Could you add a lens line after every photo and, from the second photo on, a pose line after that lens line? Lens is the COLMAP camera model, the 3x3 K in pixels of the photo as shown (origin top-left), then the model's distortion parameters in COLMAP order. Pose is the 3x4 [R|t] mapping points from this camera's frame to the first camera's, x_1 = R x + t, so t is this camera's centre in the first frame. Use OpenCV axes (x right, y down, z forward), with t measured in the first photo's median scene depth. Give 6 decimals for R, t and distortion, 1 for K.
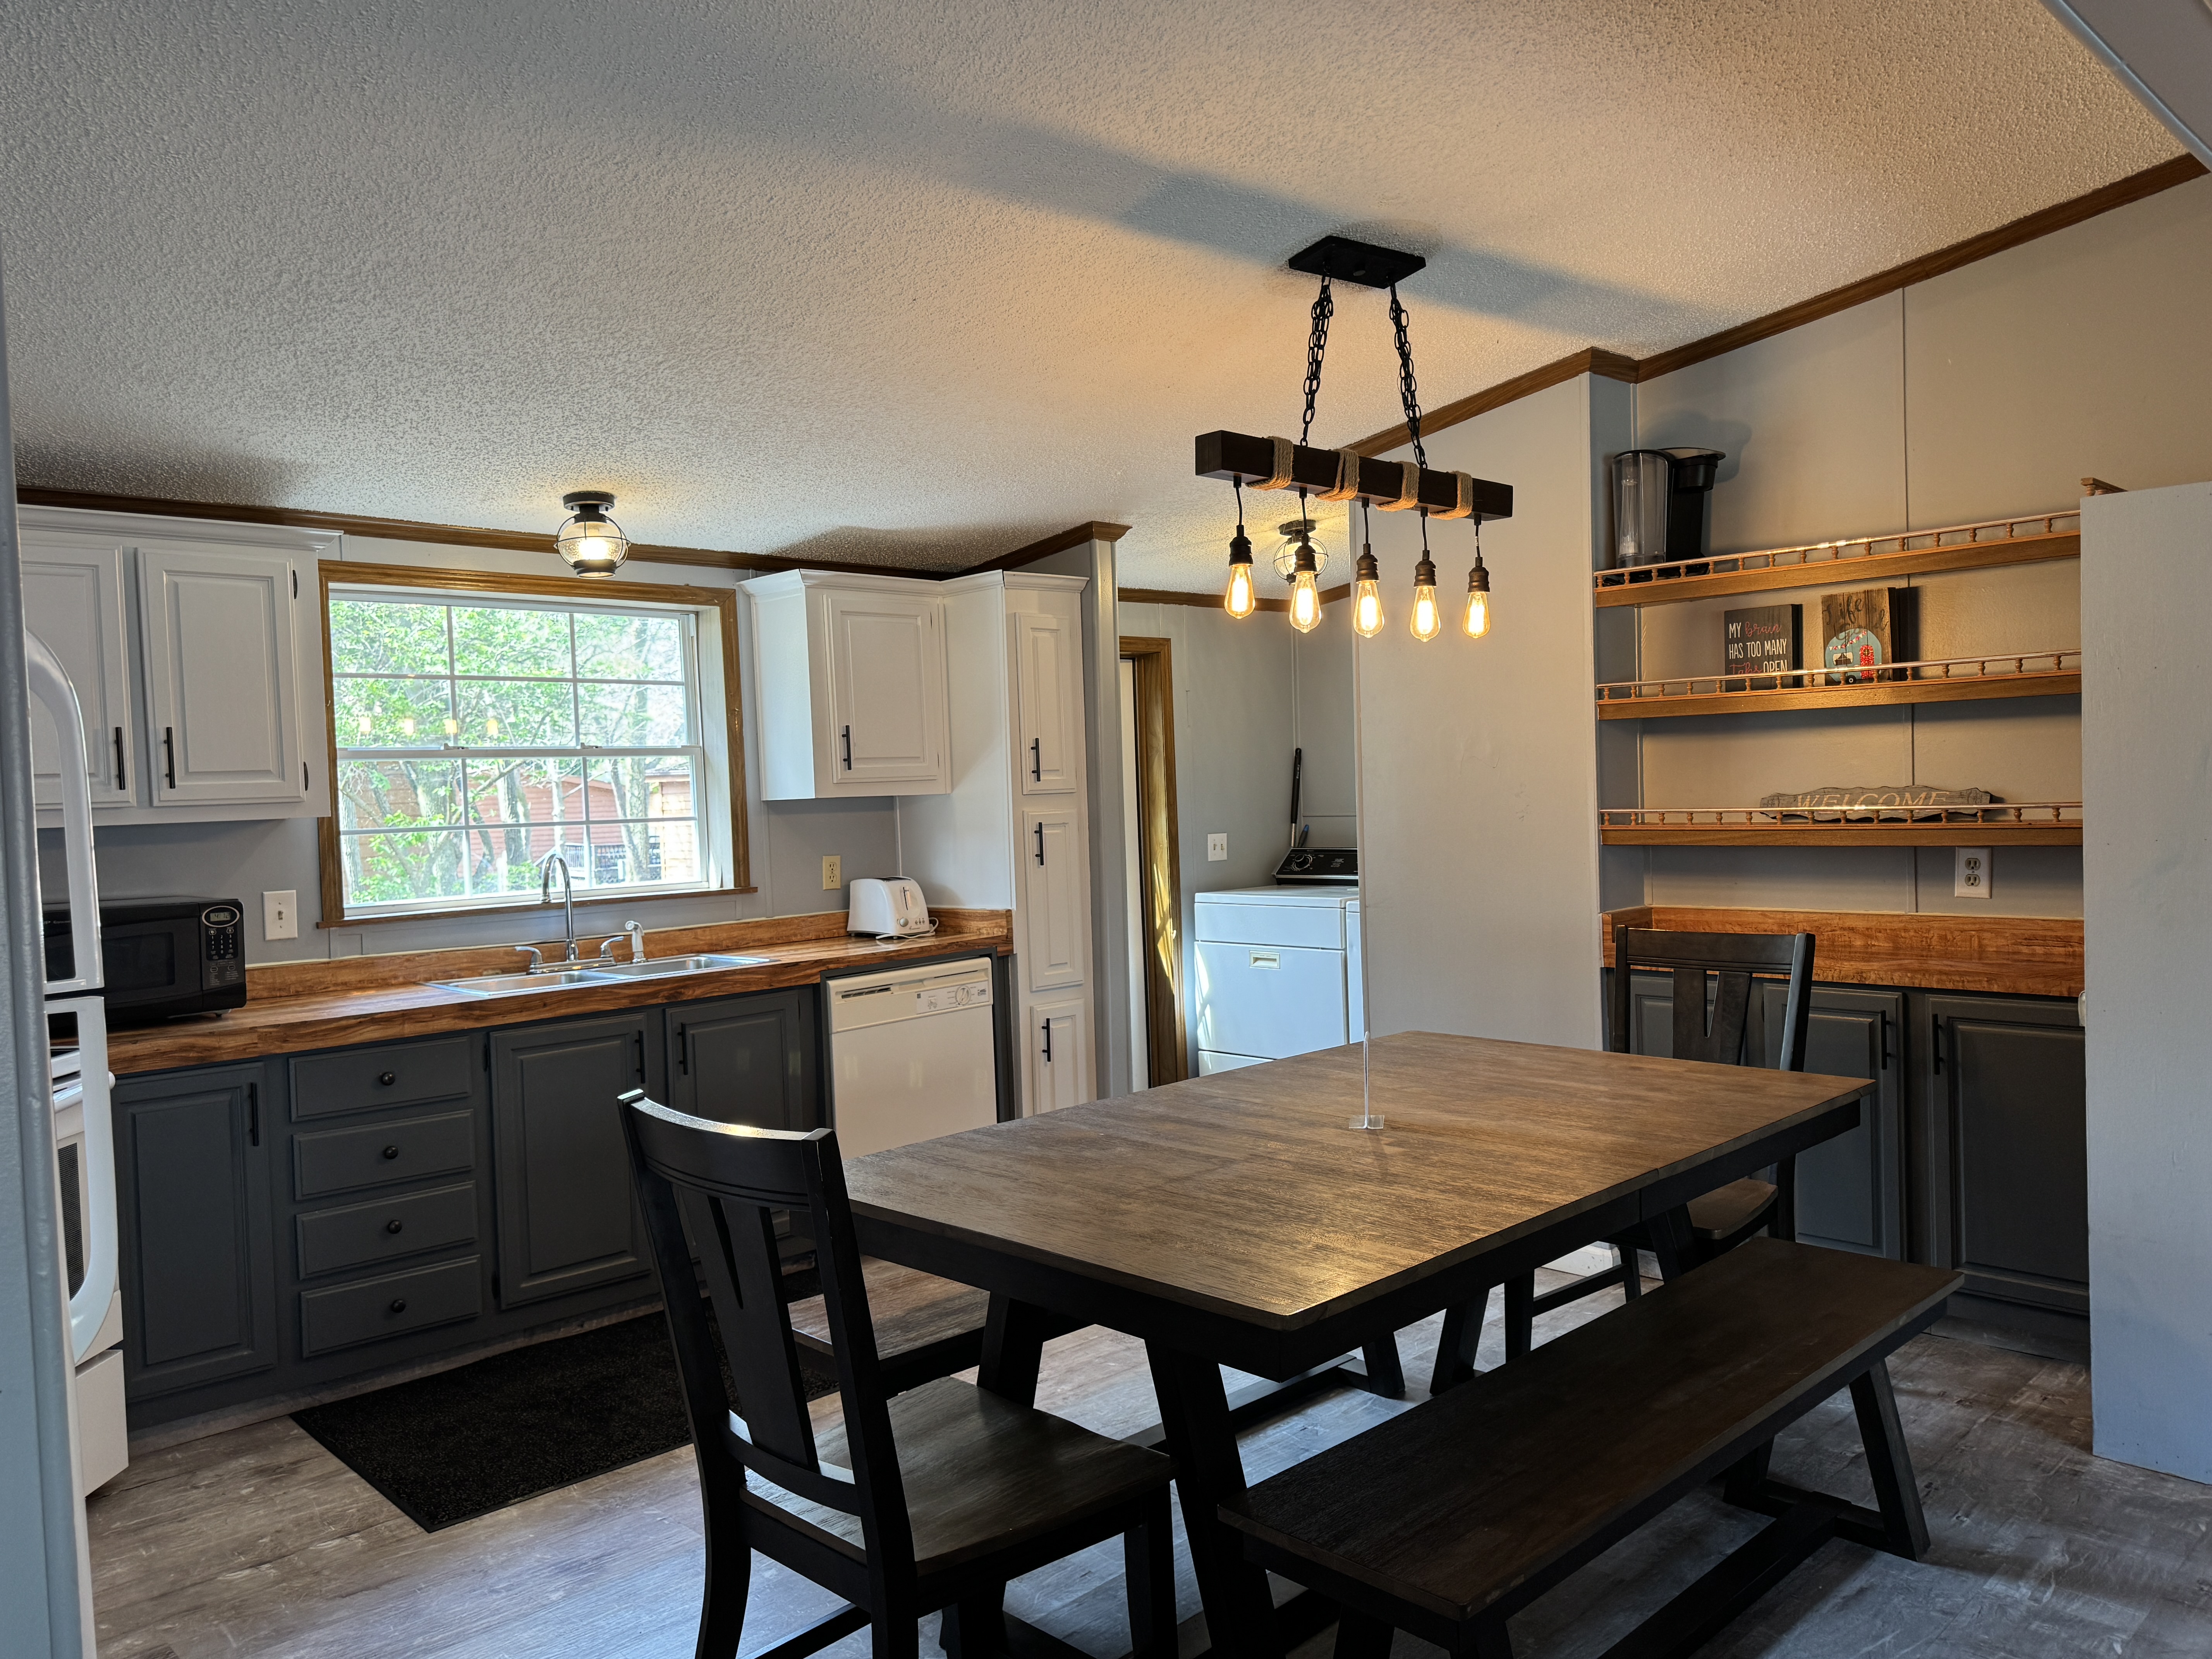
lens RADIAL K [[1620.1, 0, 1120.0], [0, 1620.1, 836.3], [0, 0, 1]] dist [0.138703, -0.181897]
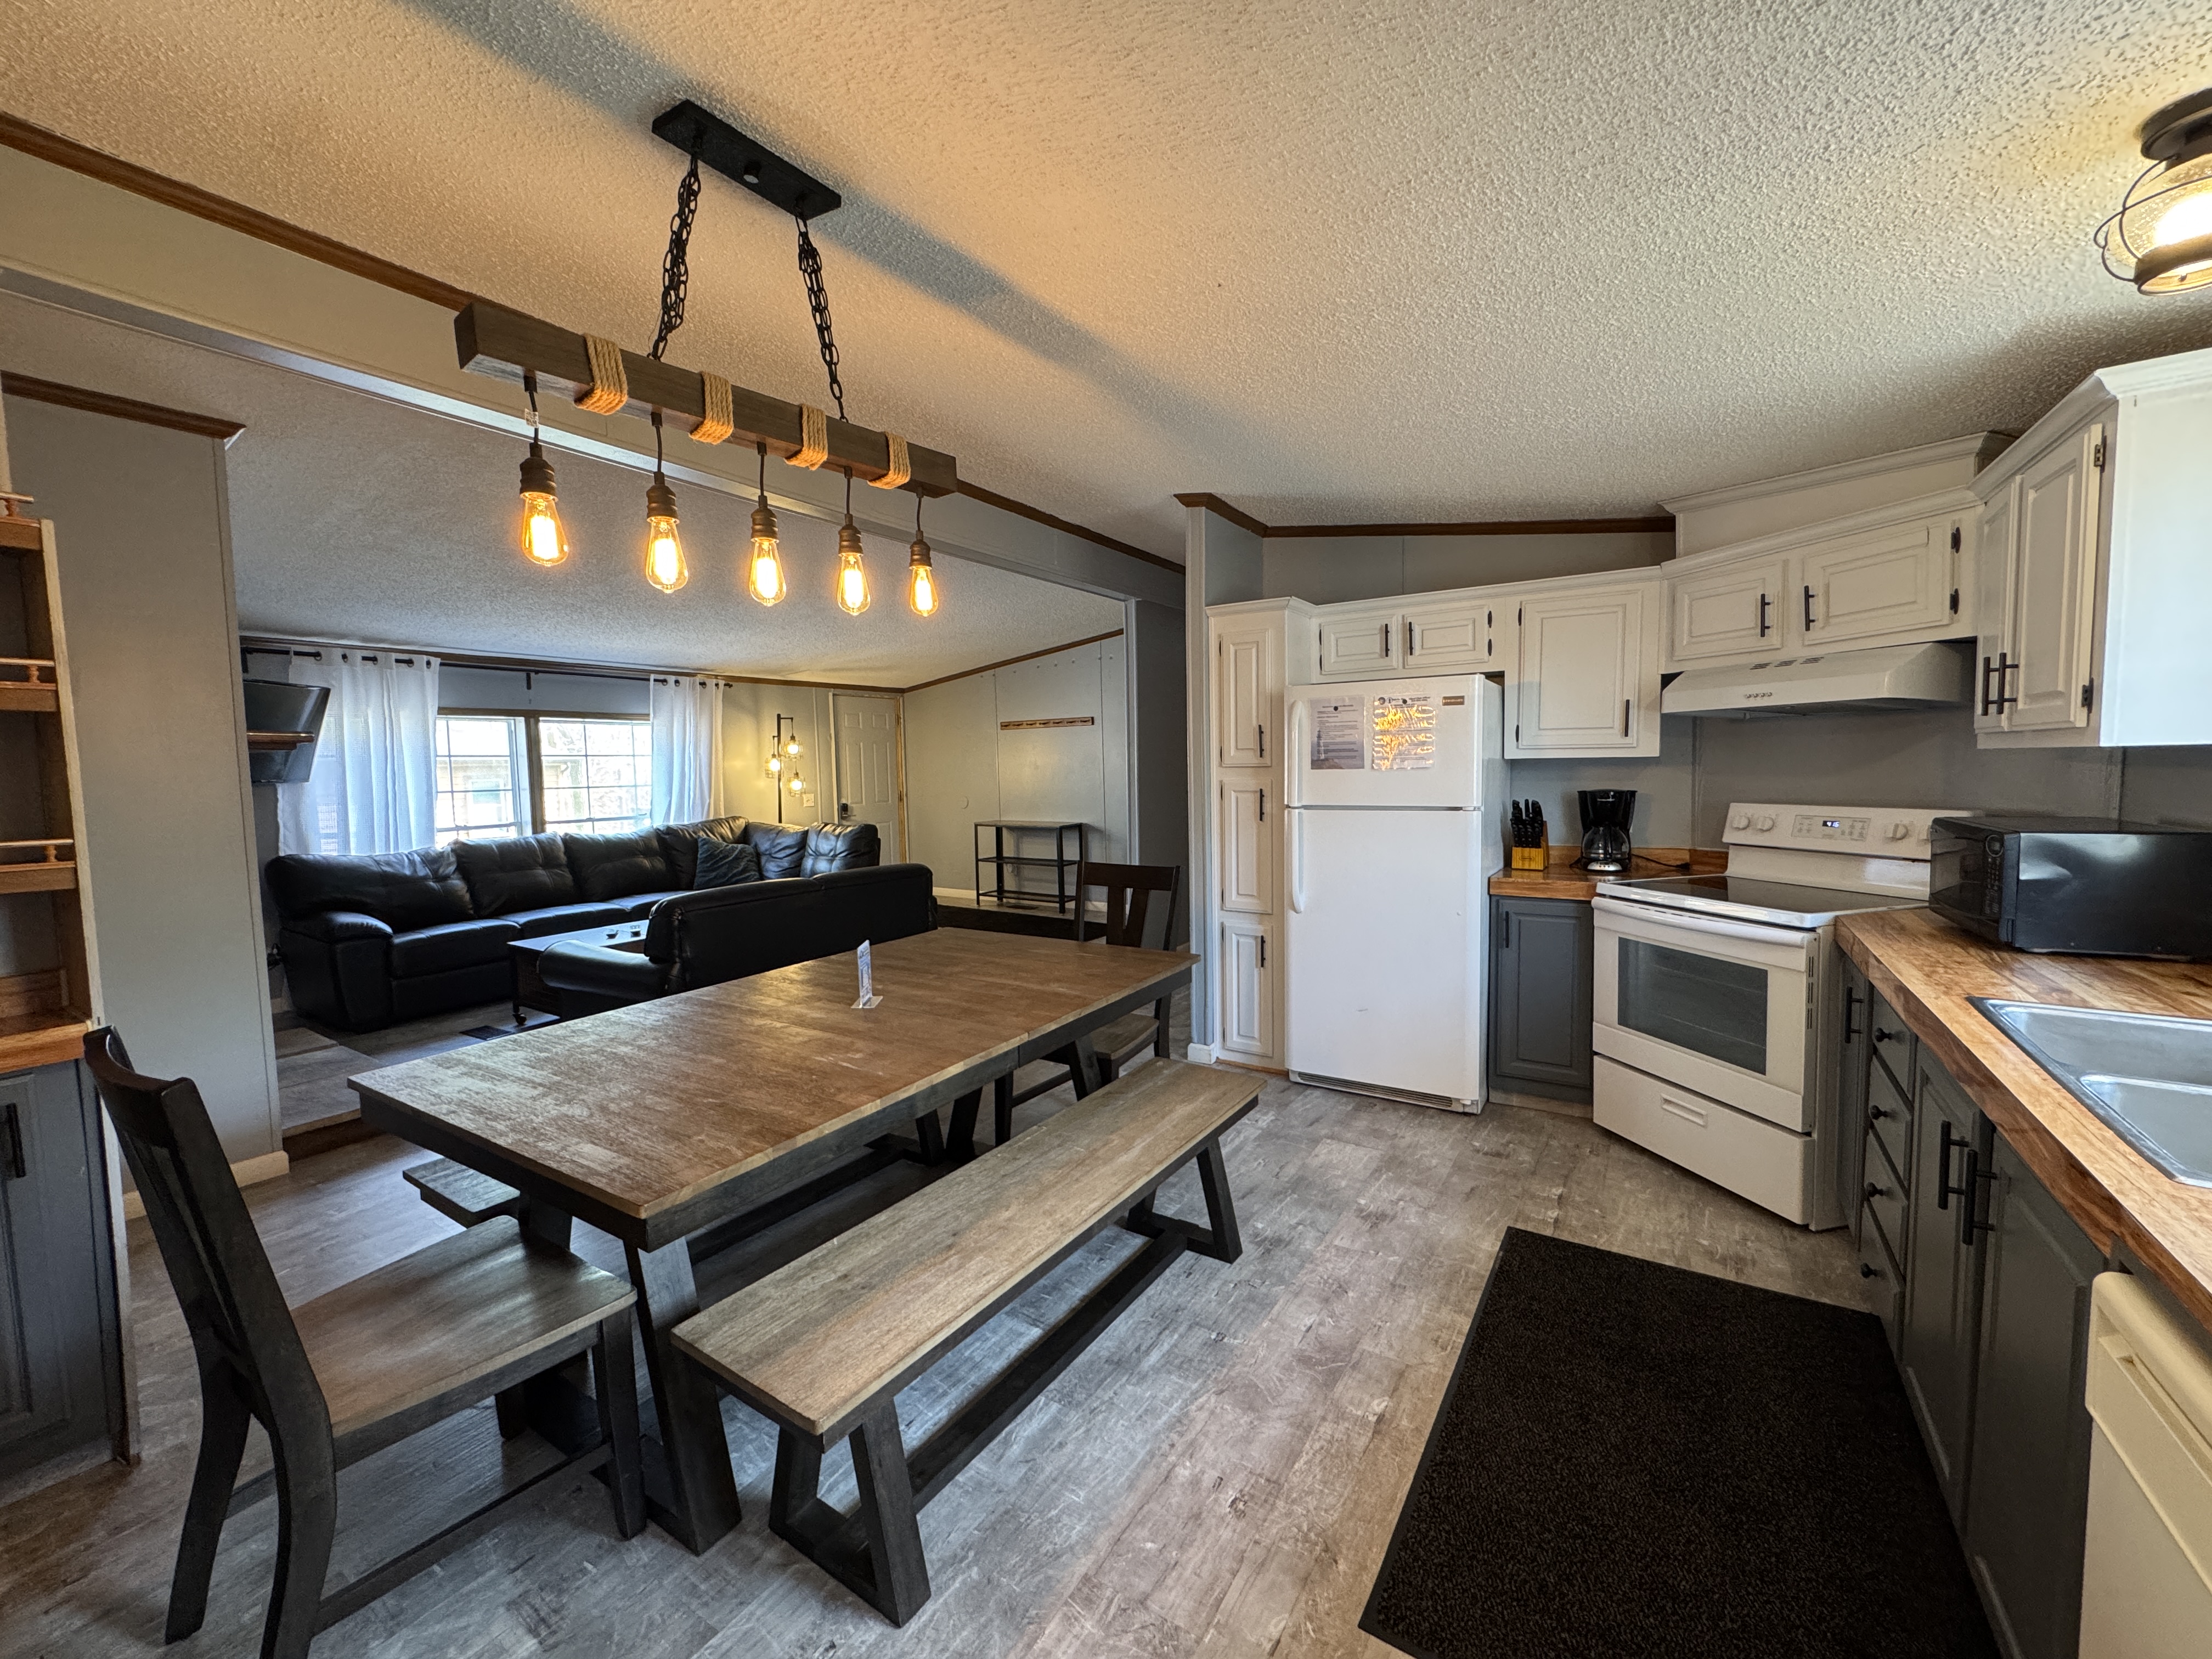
lens RADIAL K [[887.2, 0, 1095.9], [0, 887.2, 825.6], [0, 0, 1]] dist [-0.003200, -0.000043]
pose [[-0.975165, 0.072033, -0.209437, 0.065292], [0.049940, 0.992794, 0.108929, -0.036643], [0.215774, 0.095764, -0.971736, 1.081362]]
